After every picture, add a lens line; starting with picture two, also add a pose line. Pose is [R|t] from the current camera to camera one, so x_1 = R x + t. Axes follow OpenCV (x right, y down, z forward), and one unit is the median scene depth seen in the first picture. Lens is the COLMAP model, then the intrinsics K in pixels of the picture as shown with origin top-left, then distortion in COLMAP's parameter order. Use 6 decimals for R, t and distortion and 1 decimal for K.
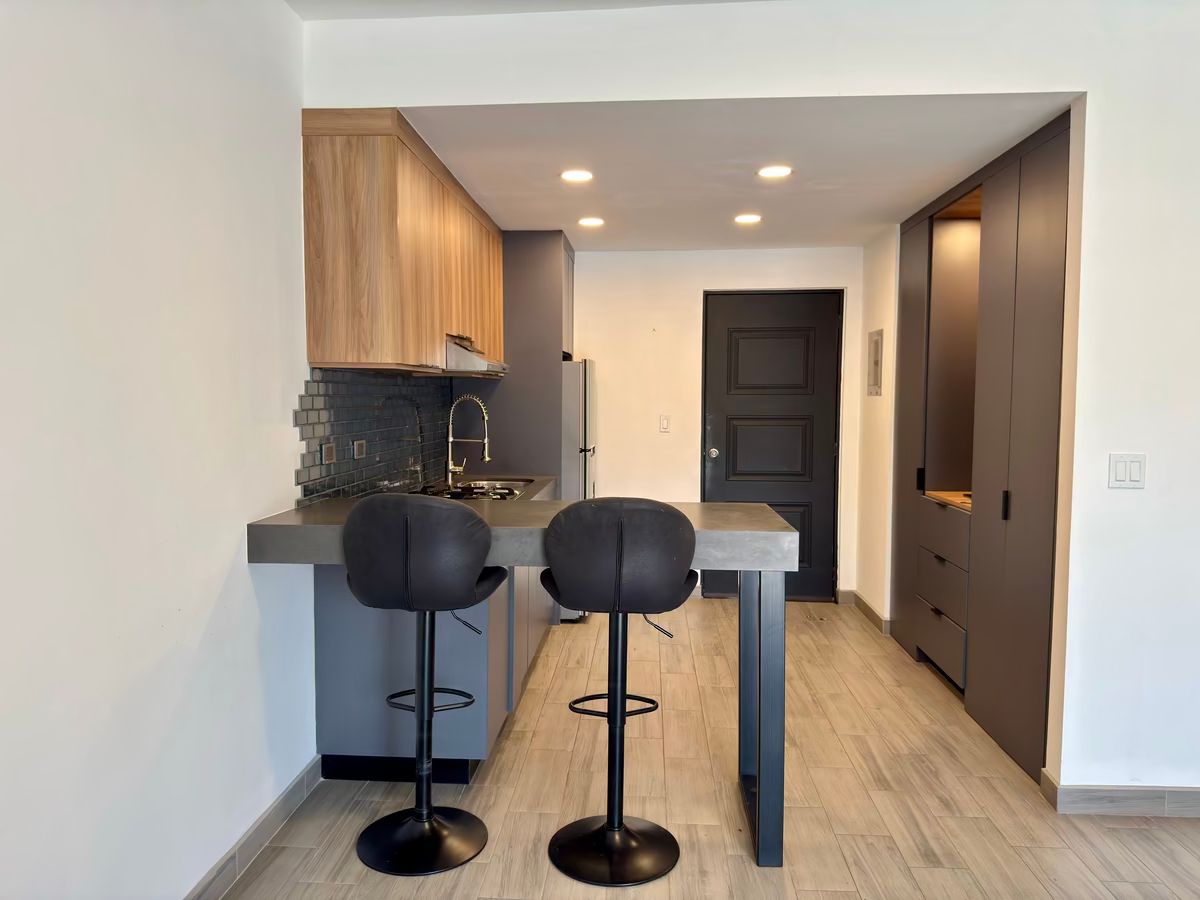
lens RADIAL K [[852.2, 0, 598.5], [0, 852.2, 452.6], [0, 0, 1]] dist [0.050996, -0.043693]
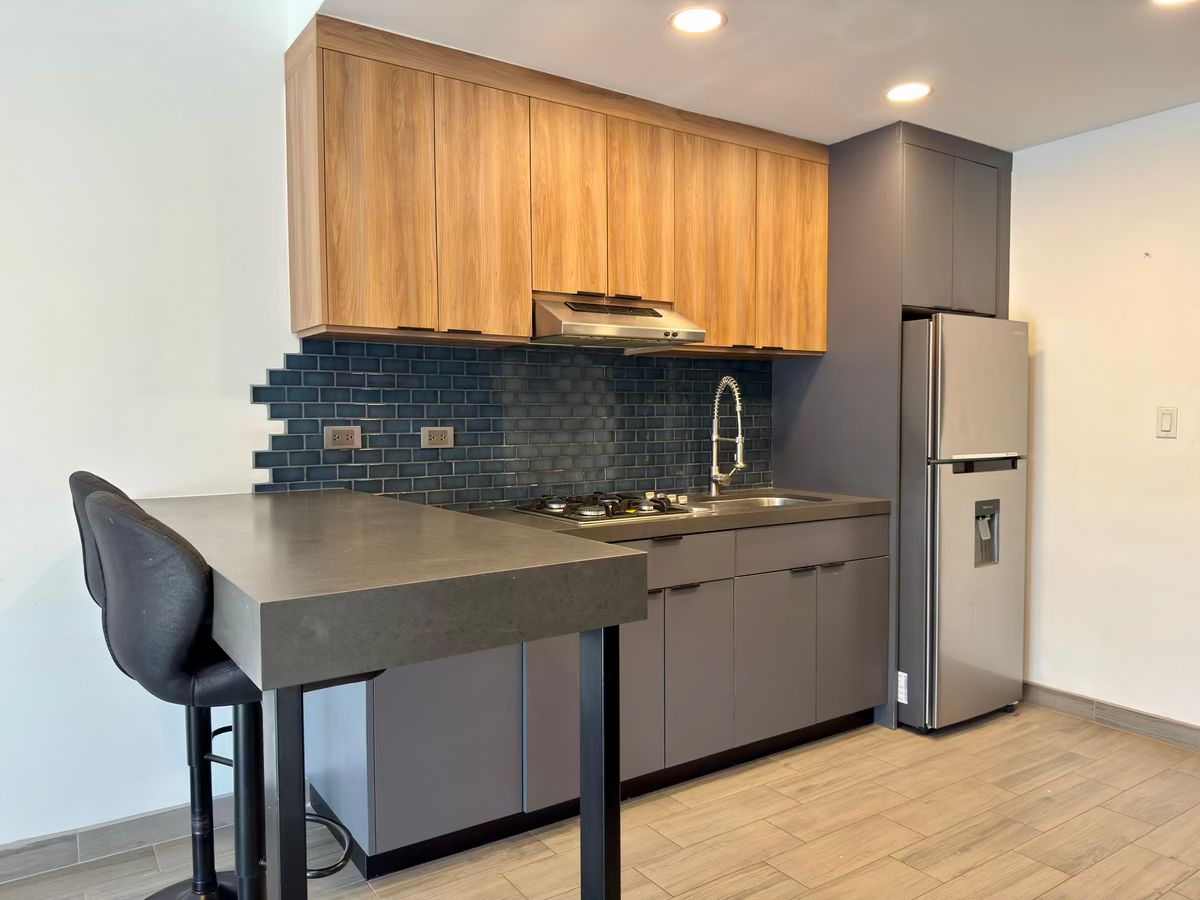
lens RADIAL K [[852.2, 0, 598.9], [0, 852.2, 452.3], [0, 0, 1]] dist [0.050996, -0.043693]
pose [[0.591290, 0.028286, -0.805963, 0.381892], [-0.047668, 0.998863, 0.000085, 0.002707], [0.805049, 0.038368, 0.591966, 0.476186]]
